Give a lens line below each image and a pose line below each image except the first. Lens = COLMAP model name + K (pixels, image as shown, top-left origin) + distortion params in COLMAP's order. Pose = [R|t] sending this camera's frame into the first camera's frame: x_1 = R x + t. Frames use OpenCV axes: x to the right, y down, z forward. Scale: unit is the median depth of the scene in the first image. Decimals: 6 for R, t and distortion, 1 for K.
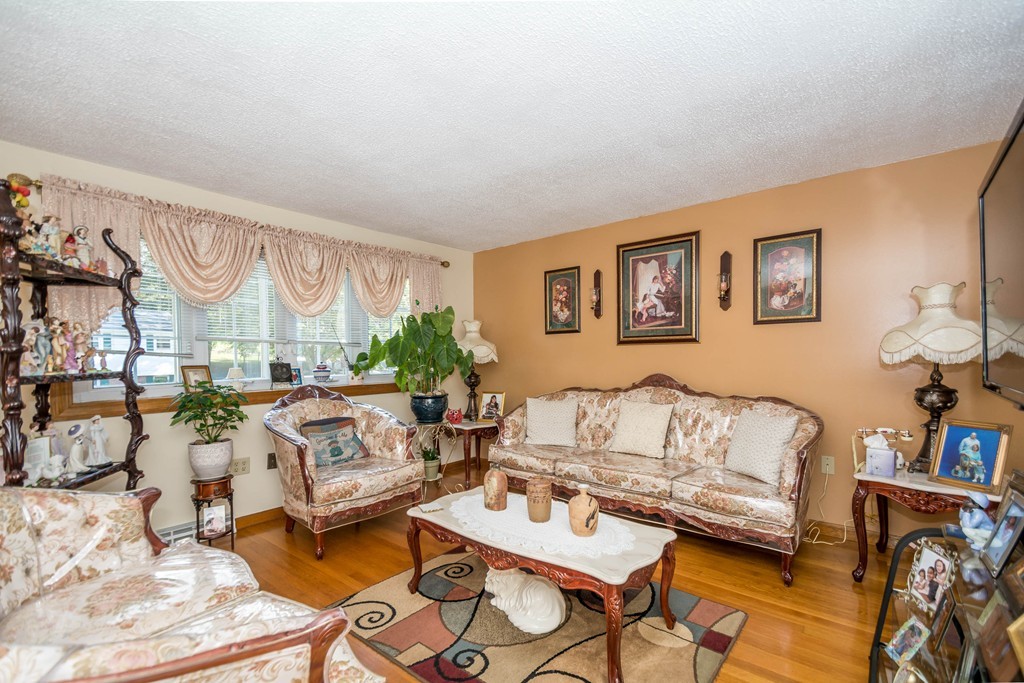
lens RADIAL K [[447.2, 0, 517.2], [0, 447.2, 363.3], [0, 0, 1]] dist [0.011045, -0.000166]
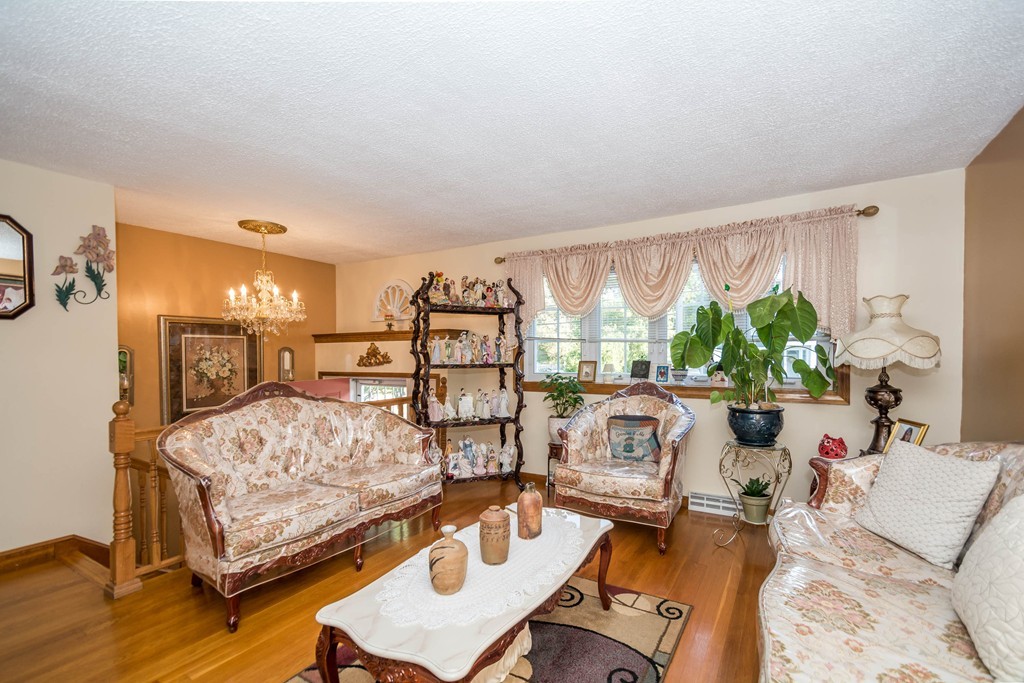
lens RADIAL K [[447.2, 0, 517.2], [0, 447.2, 363.3], [0, 0, 1]] dist [0.011045, -0.000166]
pose [[0.155044, 0.031532, -0.987404, 0.588045], [-0.016832, 0.999430, 0.029272, -0.024387], [0.987764, 0.012082, 0.155487, 0.603979]]
